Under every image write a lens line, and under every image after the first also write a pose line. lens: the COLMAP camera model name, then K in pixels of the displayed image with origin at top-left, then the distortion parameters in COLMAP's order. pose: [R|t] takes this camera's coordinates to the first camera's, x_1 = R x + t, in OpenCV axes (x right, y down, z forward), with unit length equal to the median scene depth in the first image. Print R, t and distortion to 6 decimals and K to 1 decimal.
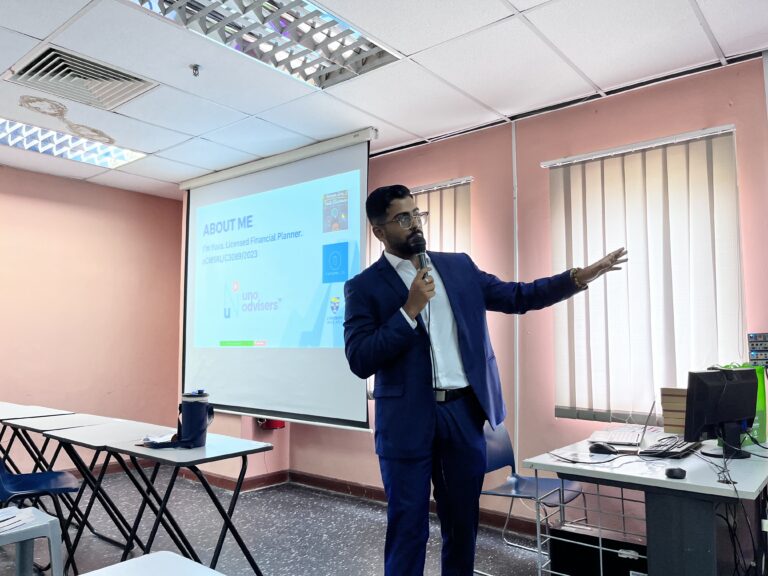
lens RADIAL K [[578.5, 0, 384.0], [0, 578.5, 288.0], [0, 0, 1]] dist [0.080175, -0.108179]
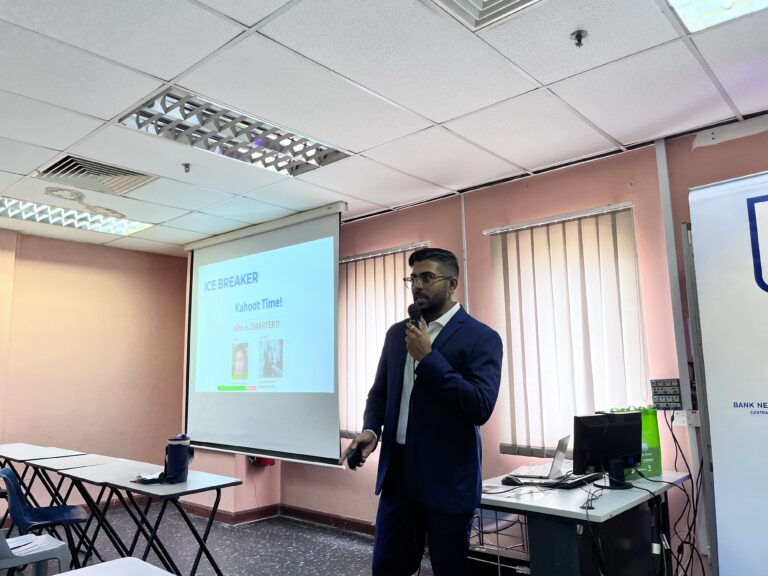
lens RADIAL K [[577.5, 0, 380.9], [0, 577.5, 279.9], [0, 0, 1]] dist [0.094122, -0.124750]
pose [[0.998963, -0.021048, -0.040364, 0.122610], [0.018267, 0.997512, -0.068085, -0.045705], [0.041697, 0.067277, 0.996863, -0.177096]]
